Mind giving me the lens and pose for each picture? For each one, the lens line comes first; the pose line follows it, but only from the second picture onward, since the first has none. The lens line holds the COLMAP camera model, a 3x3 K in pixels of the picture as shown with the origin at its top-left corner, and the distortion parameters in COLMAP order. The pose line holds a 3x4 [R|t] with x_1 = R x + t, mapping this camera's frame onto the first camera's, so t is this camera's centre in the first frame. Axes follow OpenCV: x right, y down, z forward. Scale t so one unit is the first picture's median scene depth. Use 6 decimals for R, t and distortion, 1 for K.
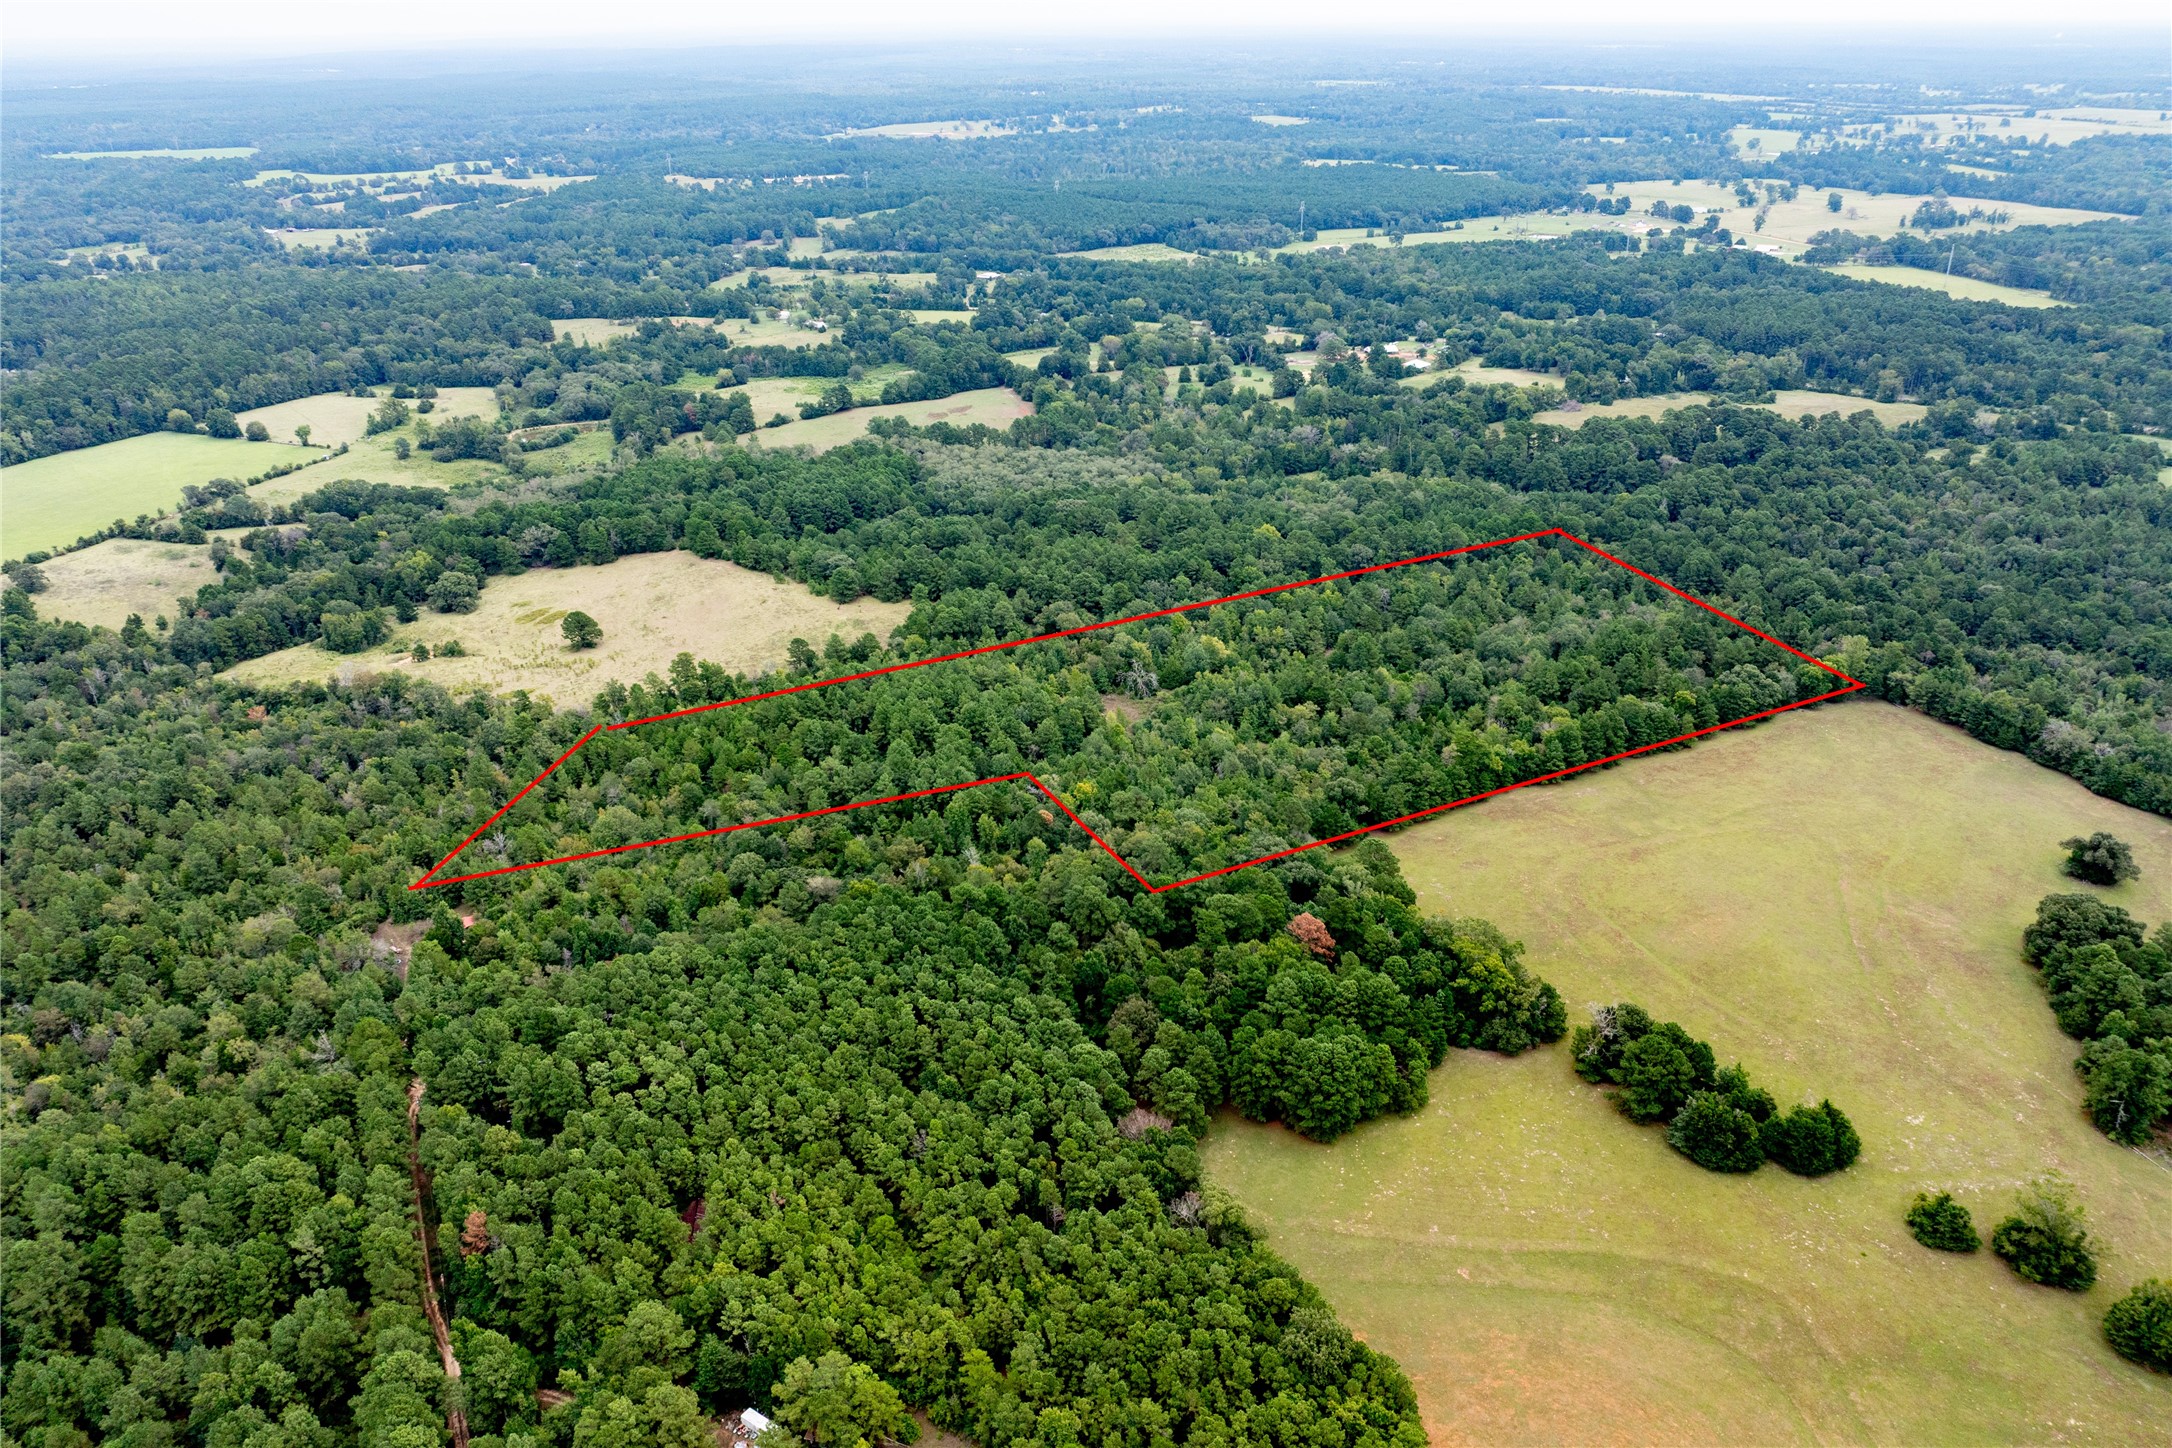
lens RADIAL K [[1531.5, 0, 1097.0], [0, 1531.5, 703.3], [0, 0, 1]] dist [-0.044063, 0.010193]
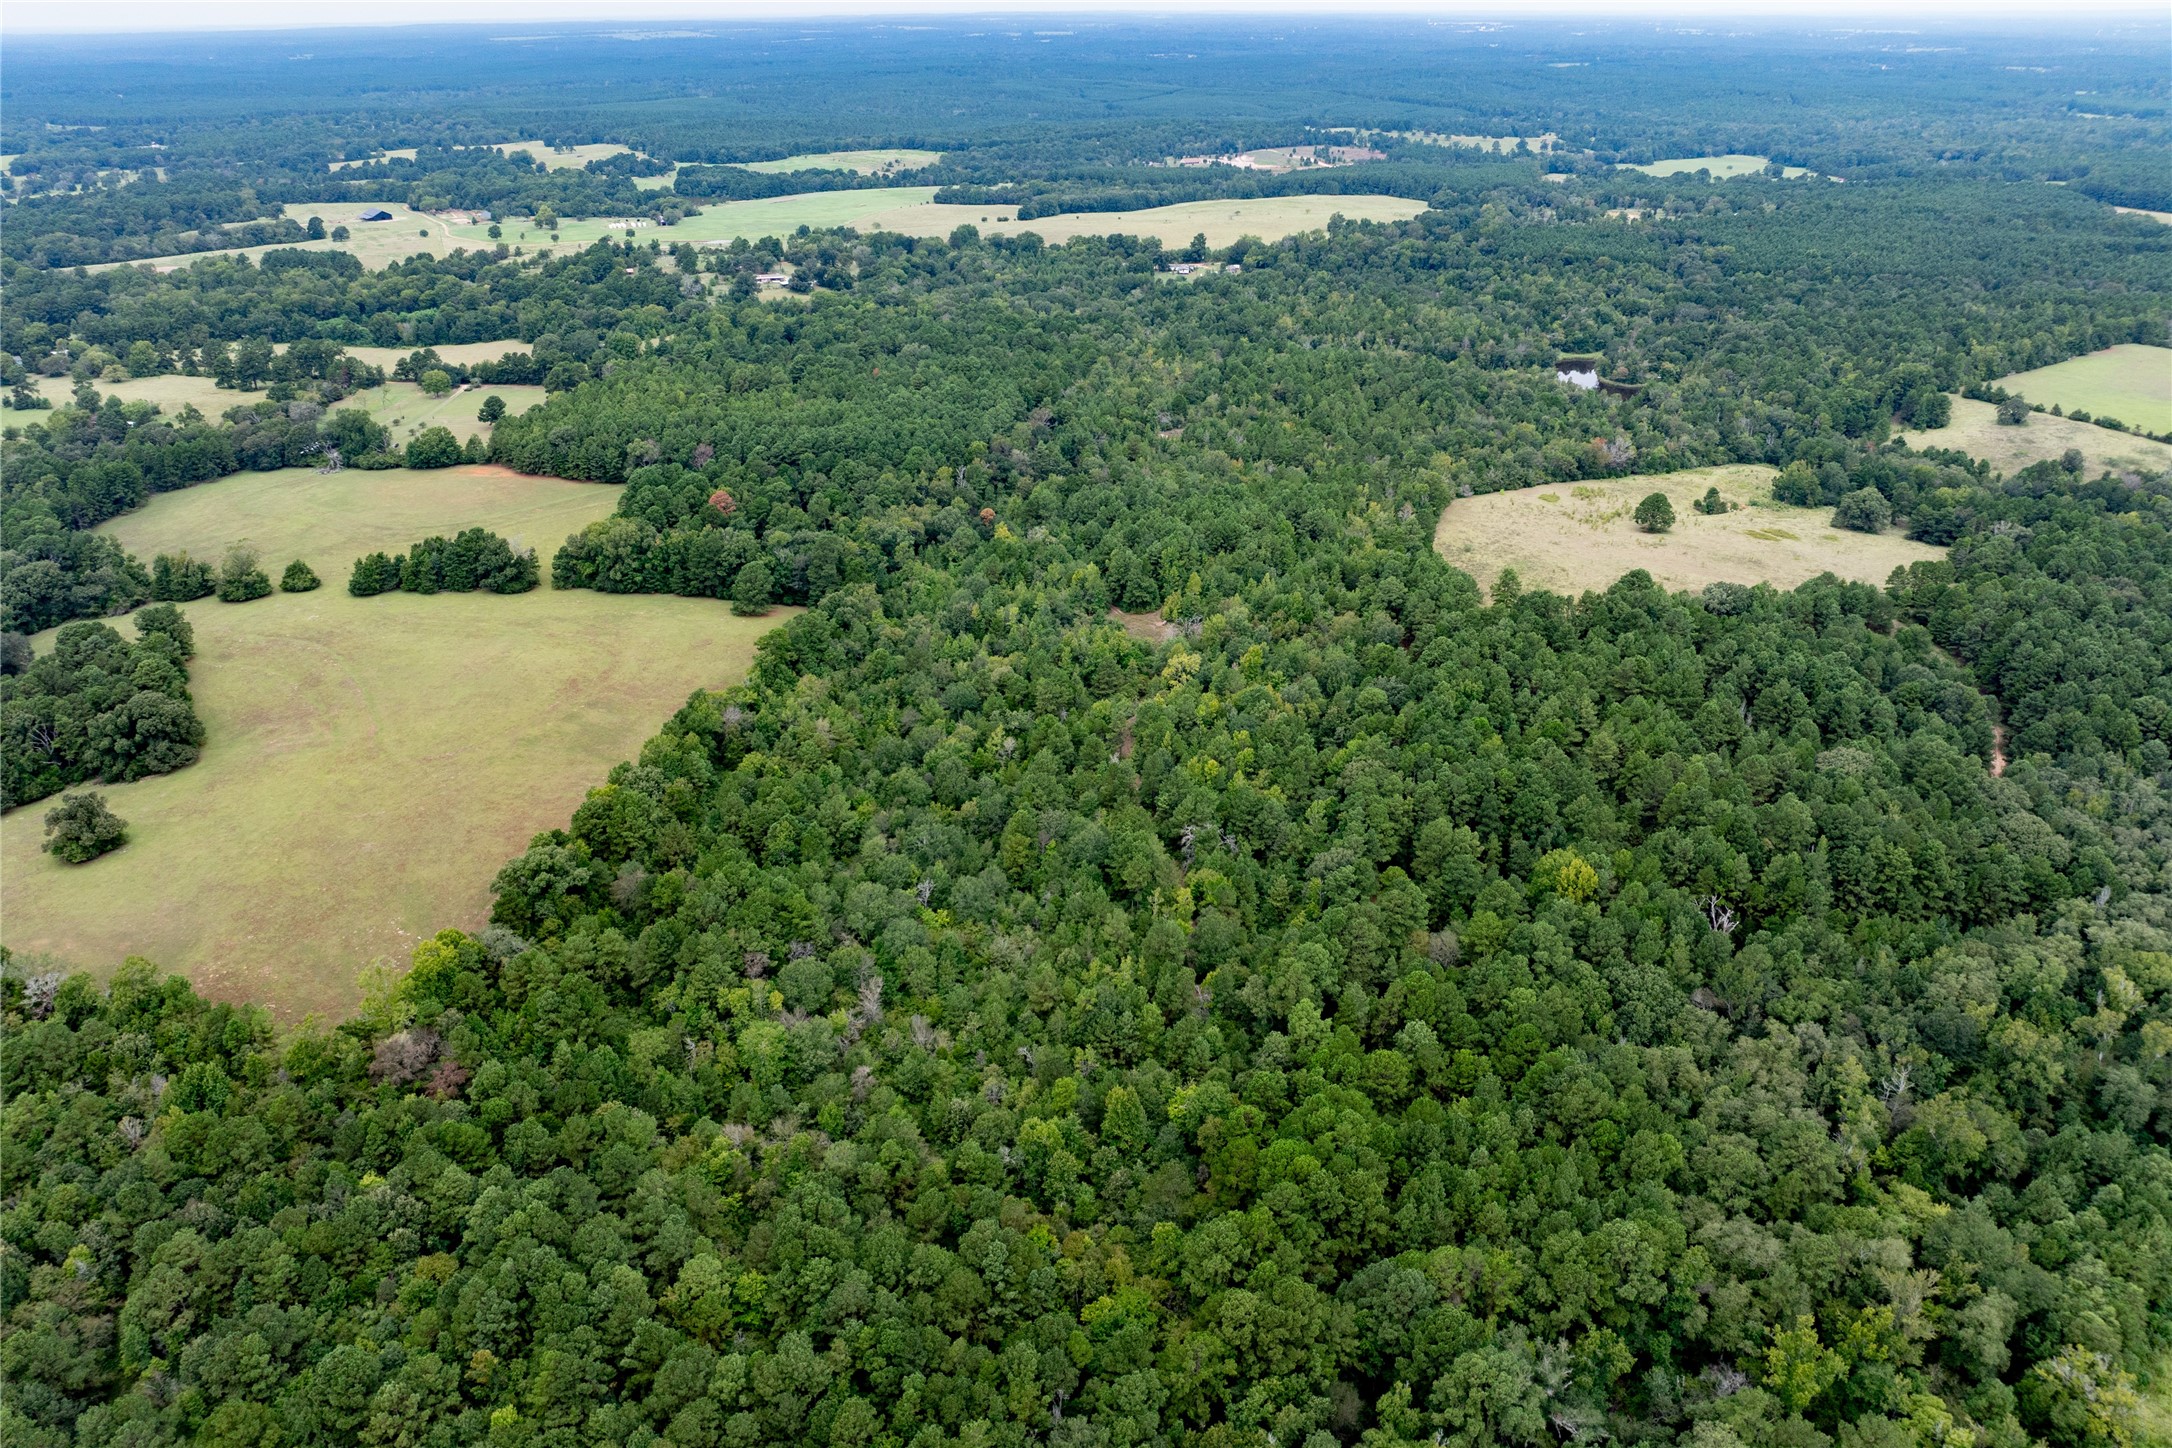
lens RADIAL K [[1531.5, 0, 1097.0], [0, 1531.5, 703.3], [0, 0, 1]] dist [-0.044063, 0.010193]
pose [[-0.650680, 0.333180, -0.682354, 0.398108], [-0.305424, 0.707876, 0.636889, -0.314093], [0.695220, 0.622819, -0.358840, 0.779245]]
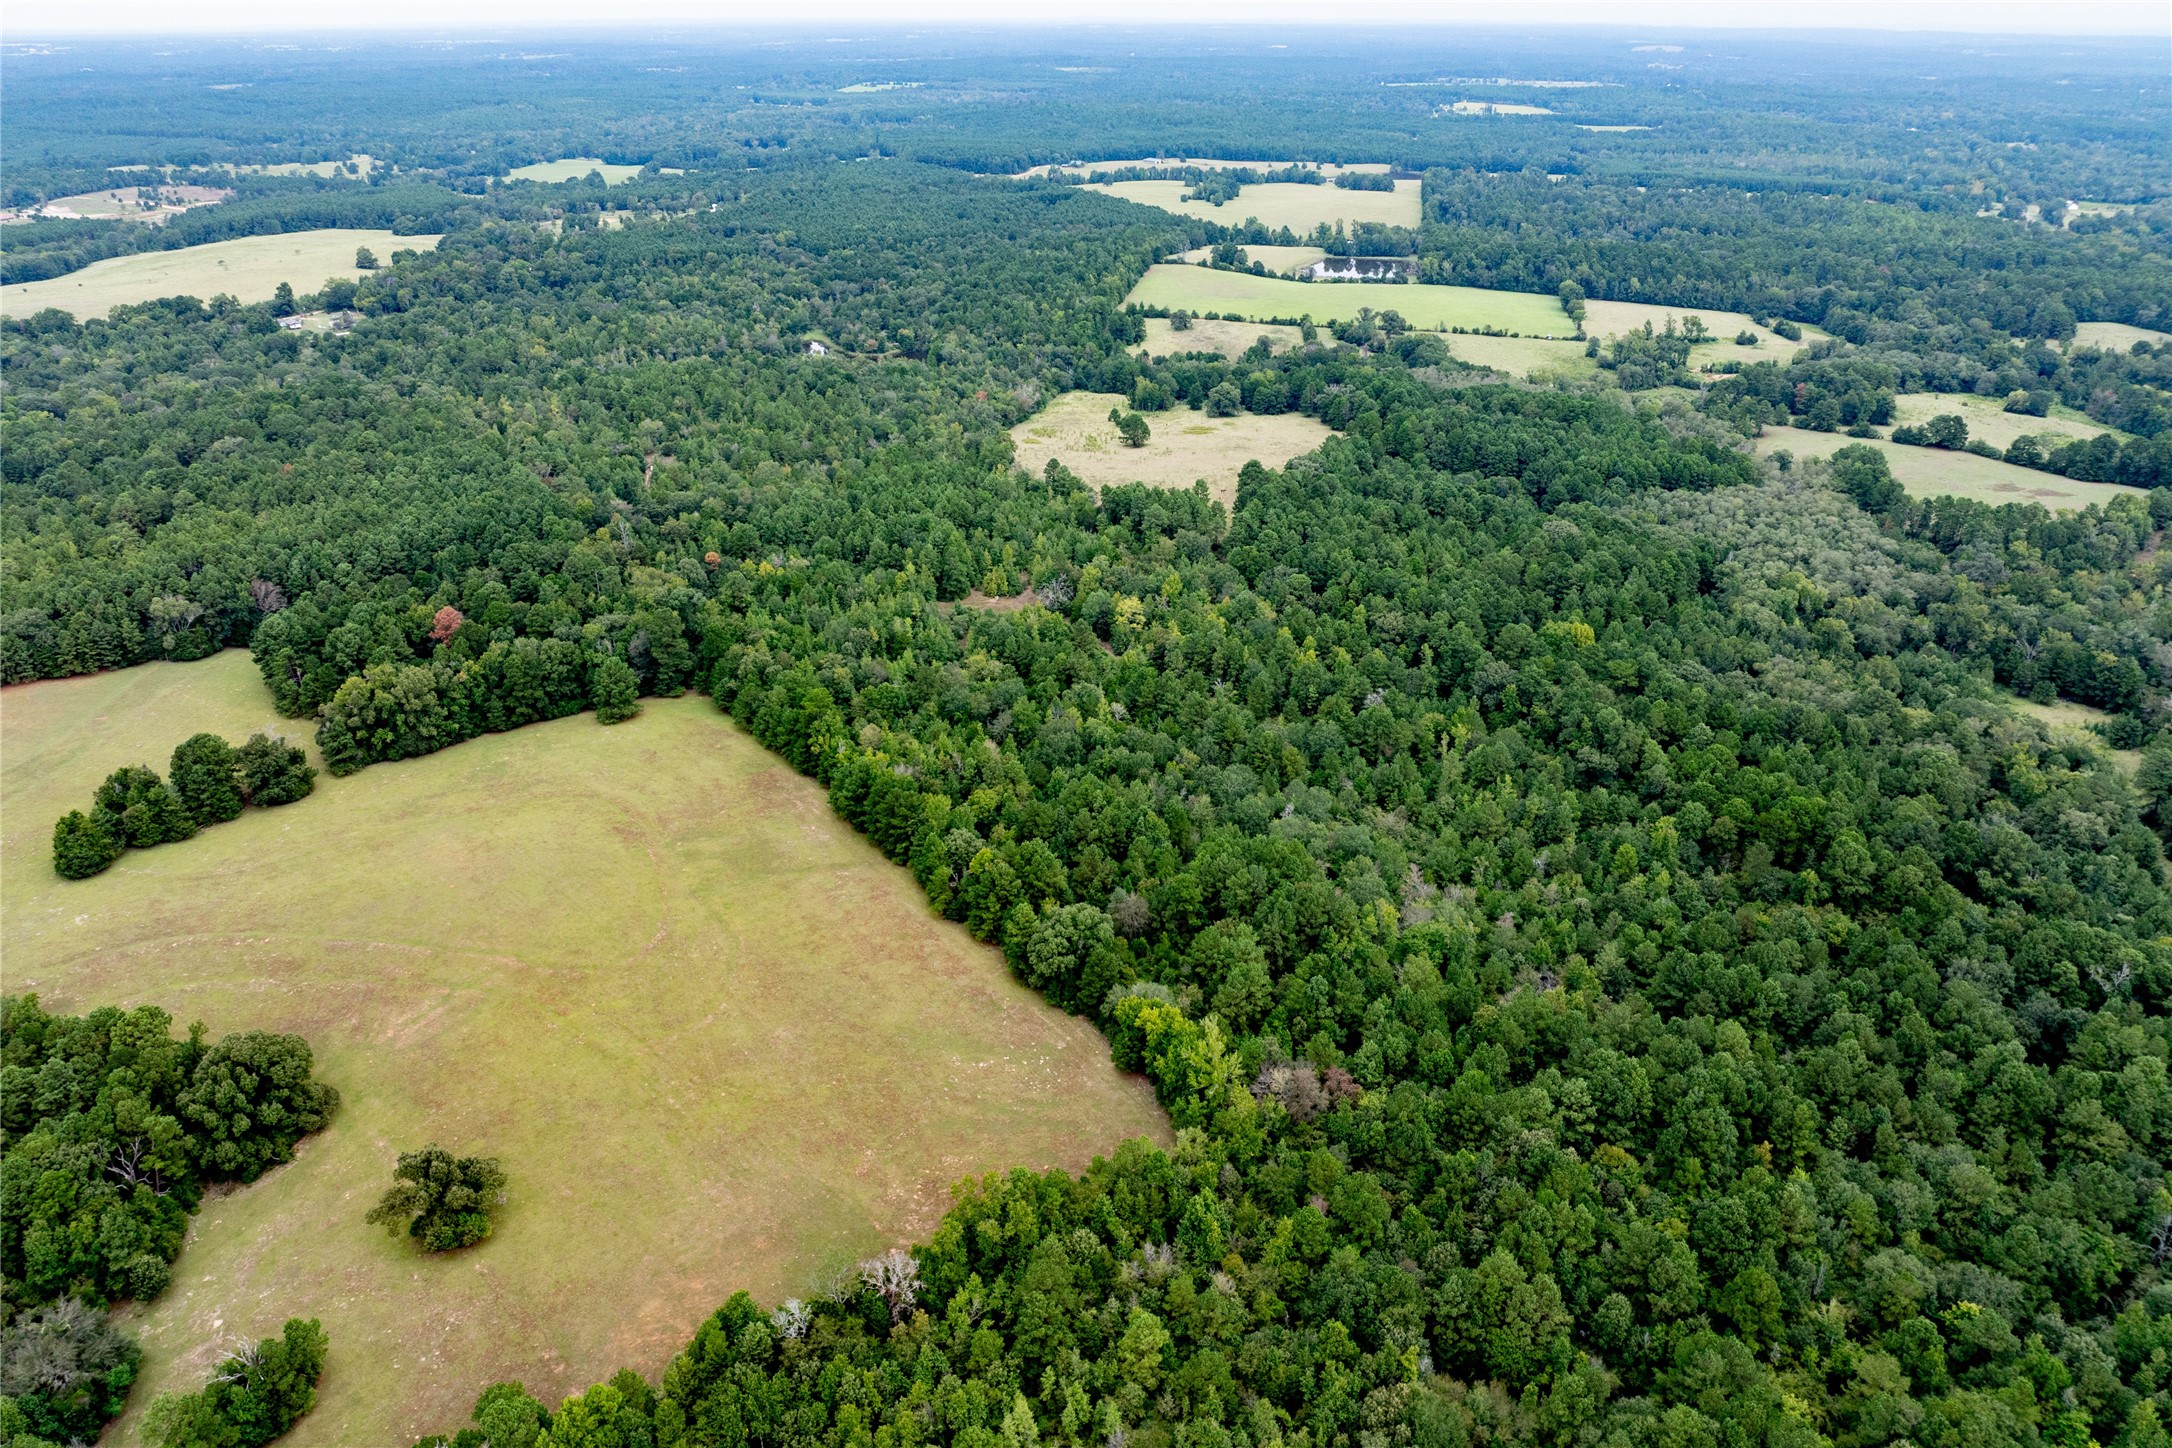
lens RADIAL K [[1531.5, 0, 1097.0], [0, 1531.5, 703.3], [0, 0, 1]] dist [-0.044063, 0.010193]
pose [[0.128453, 0.423502, -0.896742, 0.537121], [-0.415880, 0.843887, 0.338968, -0.171792], [0.900302, 0.329395, 0.284526, 0.466390]]
